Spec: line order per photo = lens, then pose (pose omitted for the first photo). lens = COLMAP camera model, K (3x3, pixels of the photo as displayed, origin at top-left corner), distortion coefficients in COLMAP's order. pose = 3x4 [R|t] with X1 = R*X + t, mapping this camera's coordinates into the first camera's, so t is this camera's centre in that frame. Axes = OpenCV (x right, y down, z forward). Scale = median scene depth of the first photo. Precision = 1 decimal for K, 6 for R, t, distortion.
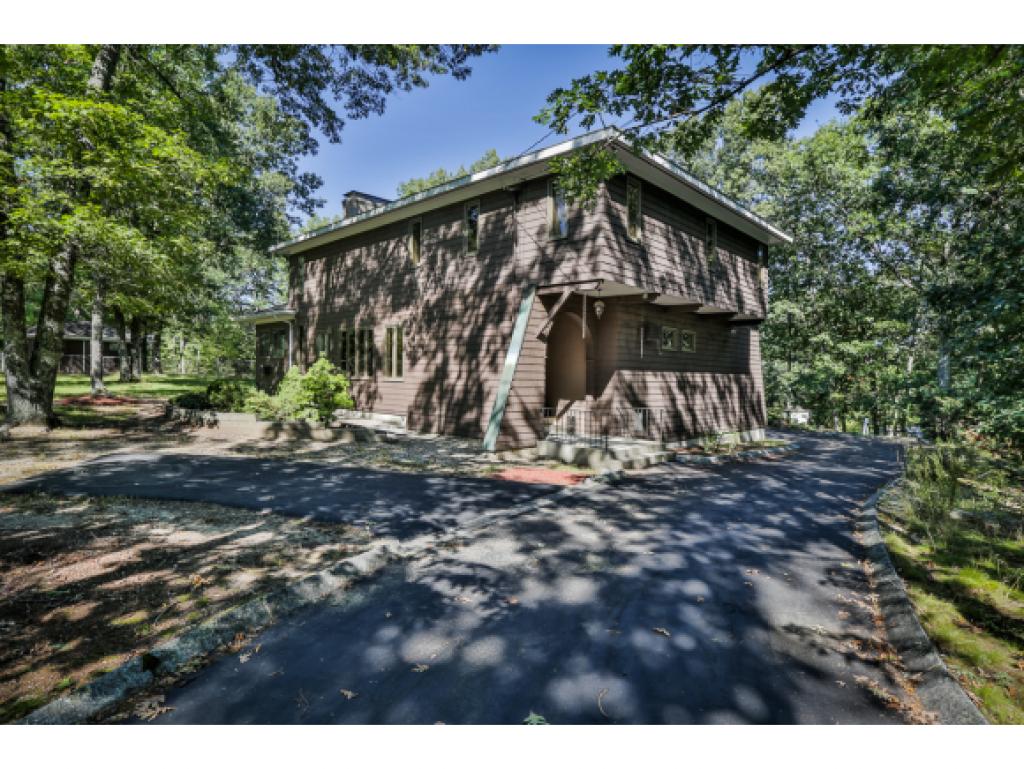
lens RADIAL K [[564.0, 0, 512.0], [0, 564.0, 384.5], [0, 0, 1]] dist [-0.000024, 0.000056]
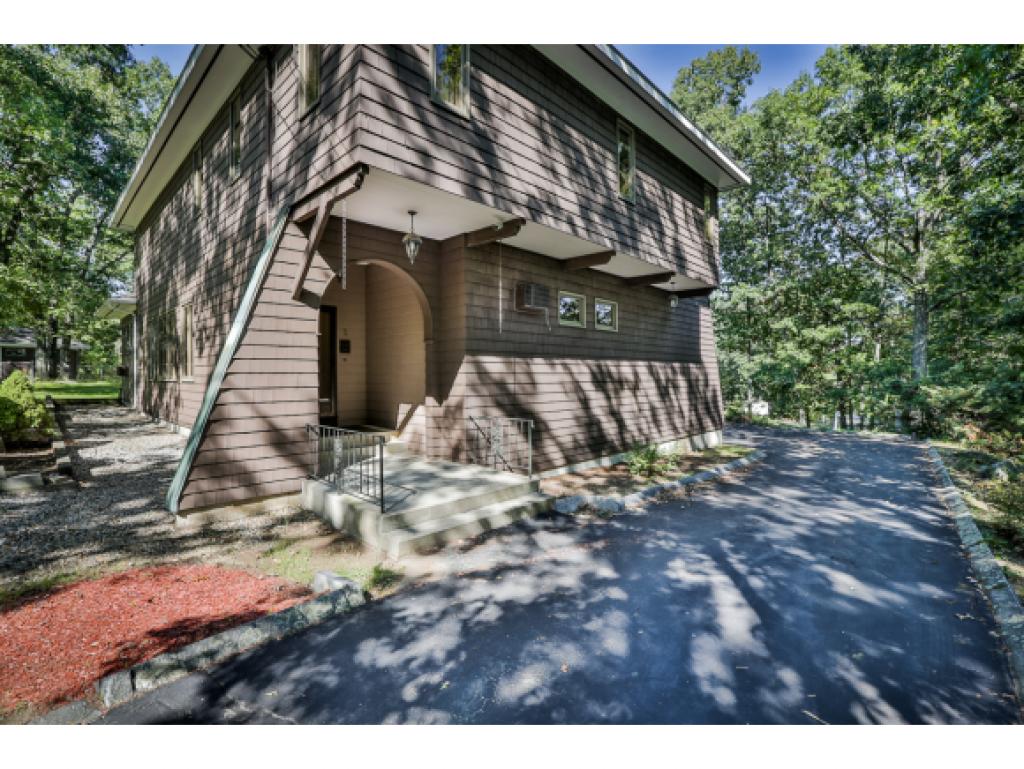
lens RADIAL K [[459.4, 0, 512.0], [0, 459.4, 384.5], [0, 0, 1]] dist [-0.021504, 0.000074]
pose [[0.999484, -0.024772, -0.020452, 0.196101], [0.024839, 0.999687, 0.003052, 0.003528], [0.020370, -0.003559, 0.999786, 0.410667]]
